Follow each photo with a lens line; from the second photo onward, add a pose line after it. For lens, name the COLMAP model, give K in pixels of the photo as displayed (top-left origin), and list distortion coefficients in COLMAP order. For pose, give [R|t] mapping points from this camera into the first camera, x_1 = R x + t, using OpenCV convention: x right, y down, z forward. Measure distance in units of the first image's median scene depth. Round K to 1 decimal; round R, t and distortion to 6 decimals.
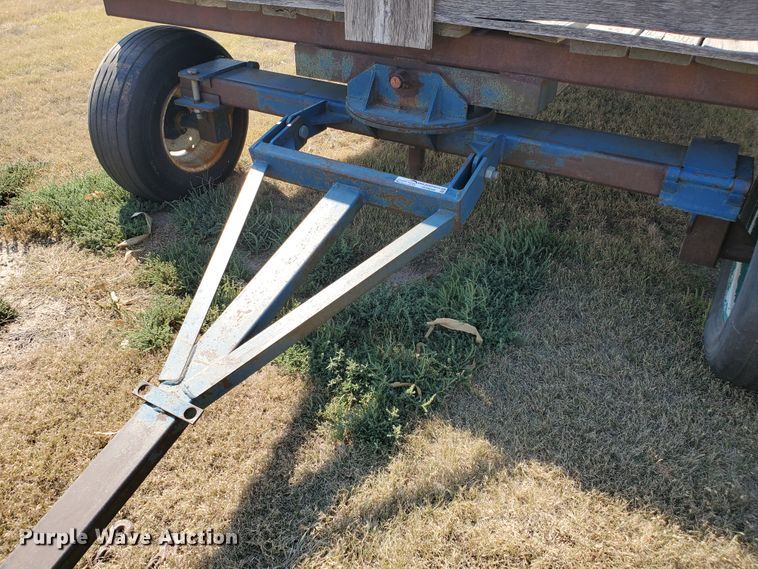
lens RADIAL K [[597.1, 0, 375.5], [0, 597.1, 285.2], [0, 0, 1]] dist [-0.013495, 0.025576]
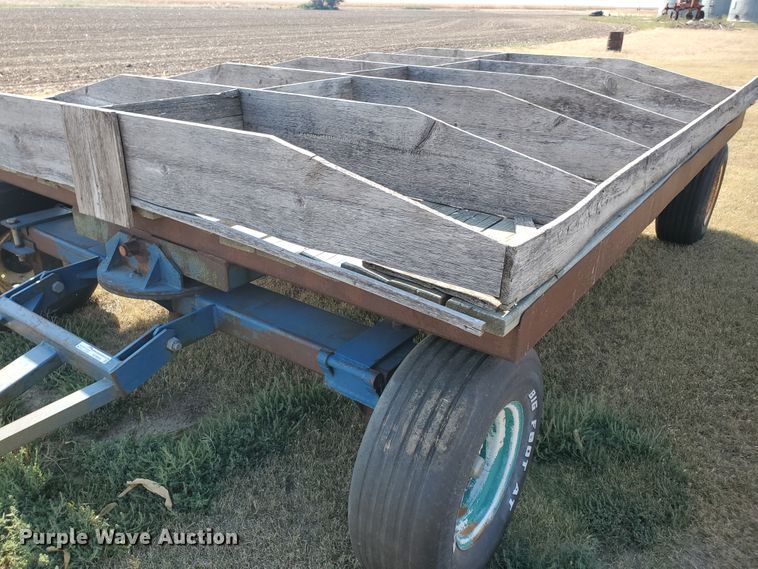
lens RADIAL K [[597.1, 0, 382.5], [0, 597.1, 284.8], [0, 0, 1]] dist [-0.013495, 0.025576]
pose [[0.994815, 0.057037, -0.084199, 0.617921], [-0.070573, 0.983305, -0.167725, -0.134505], [0.073227, 0.172797, 0.982232, -0.024310]]
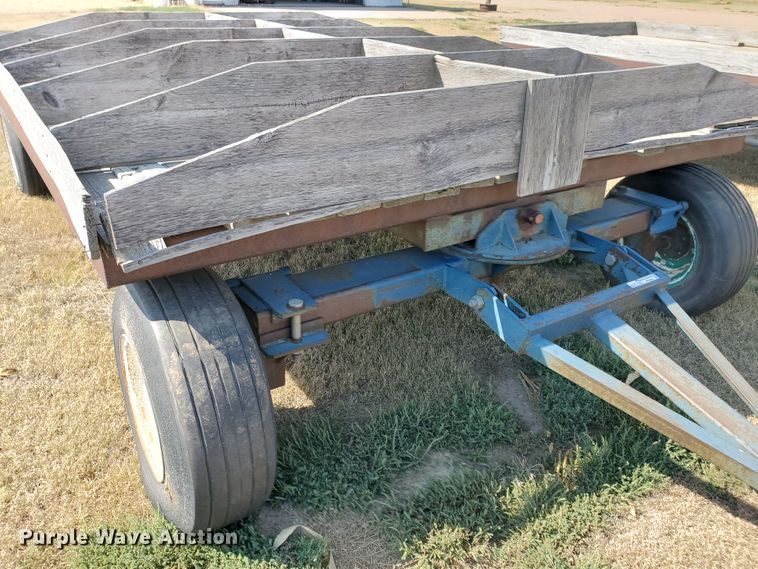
lens RADIAL K [[613.3, 0, 384.9], [0, 613.3, 290.3], [0, 0, 1]] dist [0.033260, 0.007162]
pose [[0.436124, -0.391485, 0.810269, -1.101836], [0.488748, 0.859081, 0.152001, -0.557011], [-0.755593, 0.329726, 0.566004, 0.631236]]
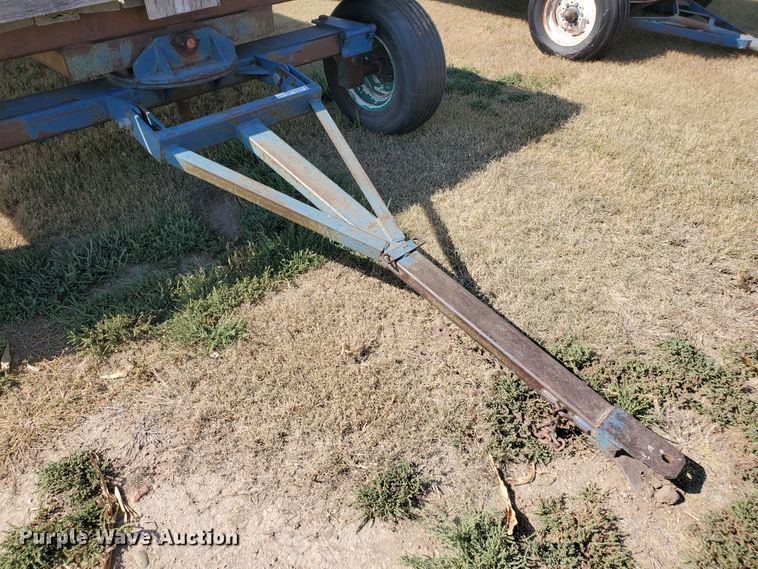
lens RADIAL K [[597.1, 0, 375.2], [0, 597.1, 286.9], [0, 0, 1]] dist [-0.013495, 0.025576]
pose [[0.269057, -0.588299, 0.762570, -1.106407], [0.558499, 0.740354, 0.374105, -0.225398], [-0.784657, 0.325239, 0.527762, 0.239904]]
